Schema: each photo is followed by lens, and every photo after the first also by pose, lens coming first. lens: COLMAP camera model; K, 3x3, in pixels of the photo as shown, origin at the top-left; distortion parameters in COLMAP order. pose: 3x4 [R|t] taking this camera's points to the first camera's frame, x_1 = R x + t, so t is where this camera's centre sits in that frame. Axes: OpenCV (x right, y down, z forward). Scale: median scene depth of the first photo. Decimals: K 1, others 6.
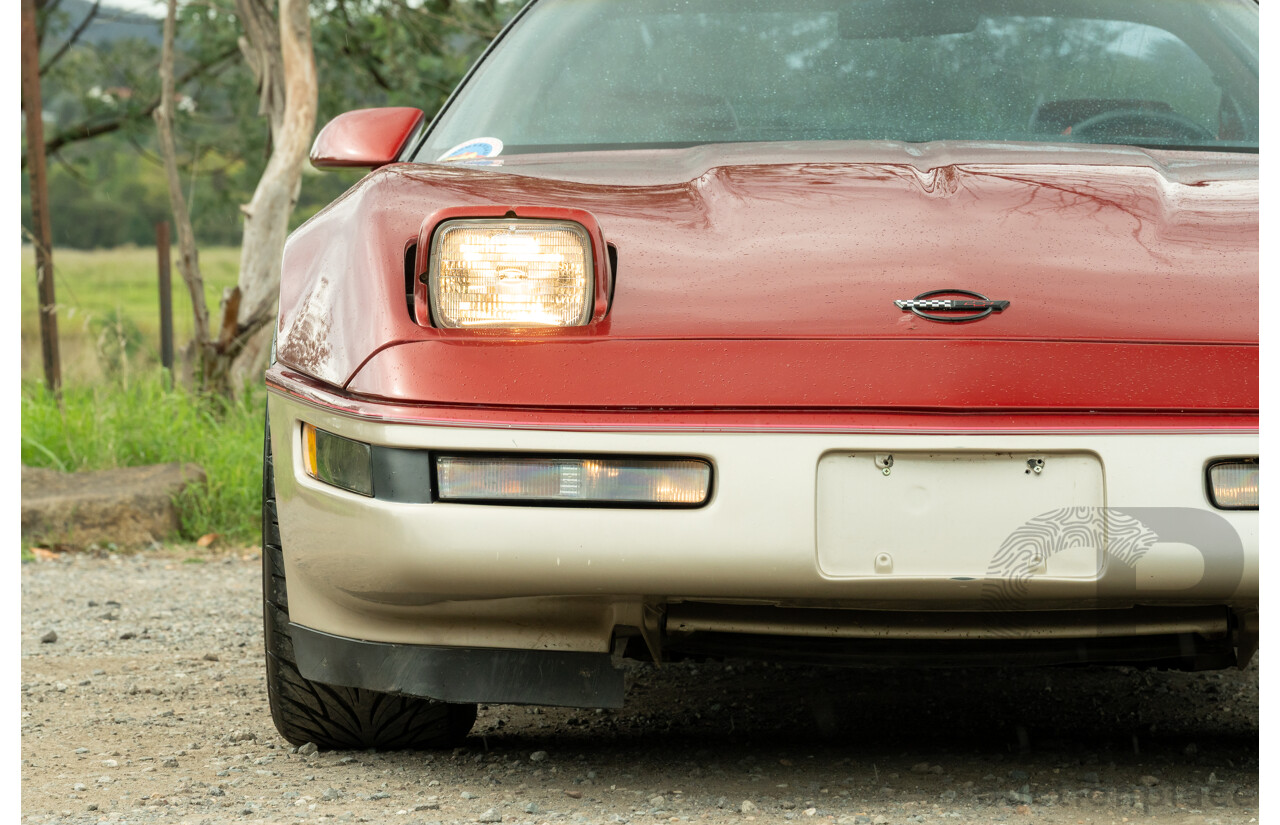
lens RADIAL K [[5250.5, 0, 641.6], [0, 5250.5, 346.7], [0, 0, 1]] dist [0.120229, 2.360339]
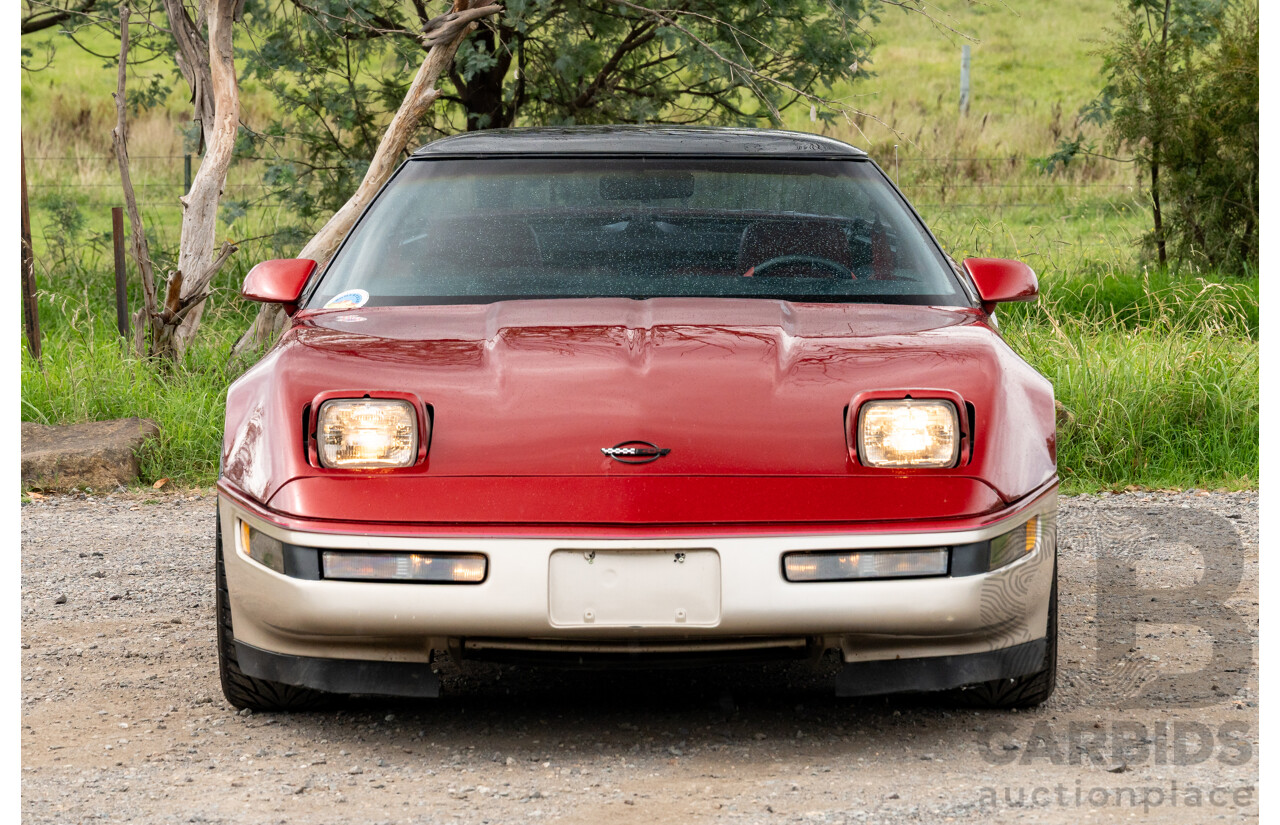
lens RADIAL K [[5404.8, 0, 582.4], [0, 5404.8, 413.1], [0, 0, 1]] dist [0.127868, 1.591406]
pose [[0.999960, -0.008653, 0.002325, 0.038156], [0.008498, 0.998170, 0.059878, -0.120000], [-0.002839, -0.059856, 0.998203, -0.679802]]
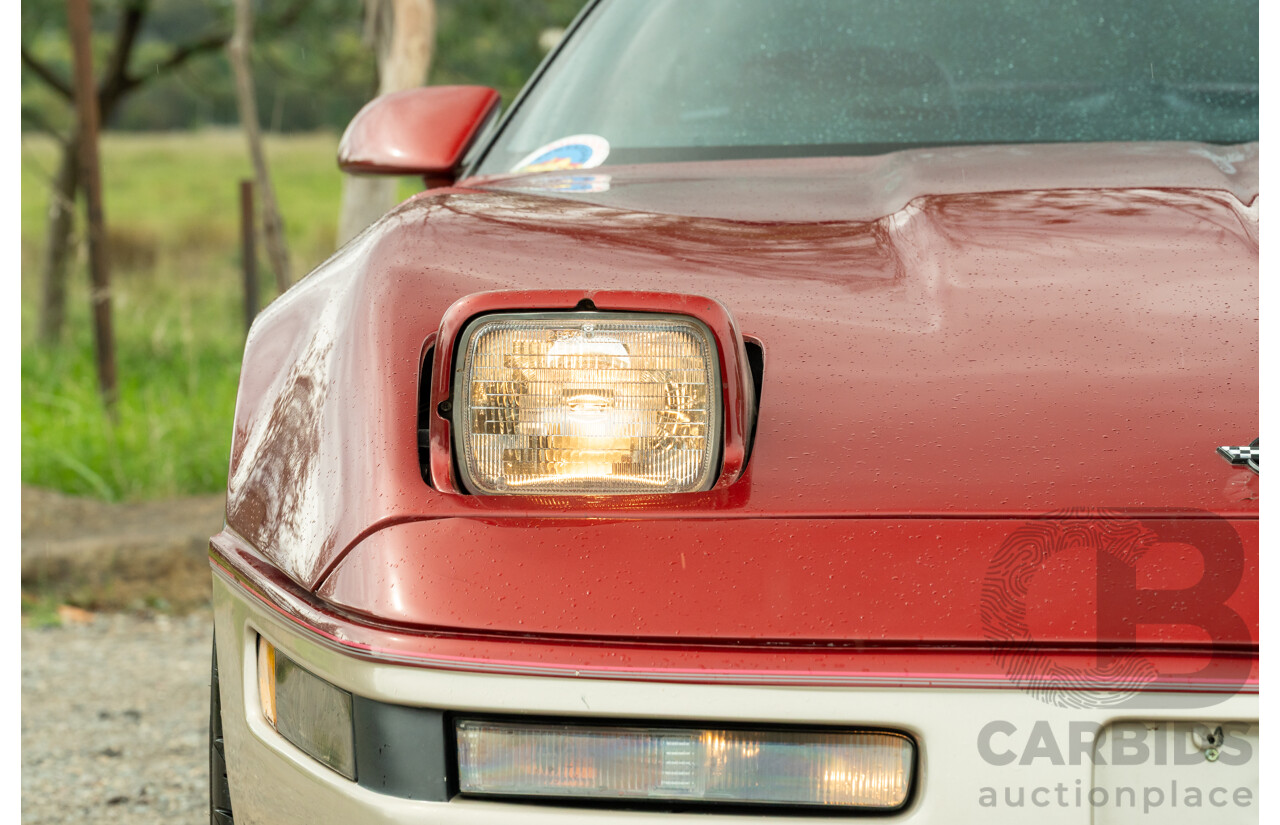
lens RADIAL K [[5467.1, 0, 640.0], [0, 5467.1, 412.5], [0, 0, 1]] dist [0.165728, 2.092130]
pose [[0.999244, -0.003014, -0.038760, 0.005990], [0.004242, 0.999491, 0.031630, -0.032698], [0.038645, -0.031770, 0.998748, 0.363293]]
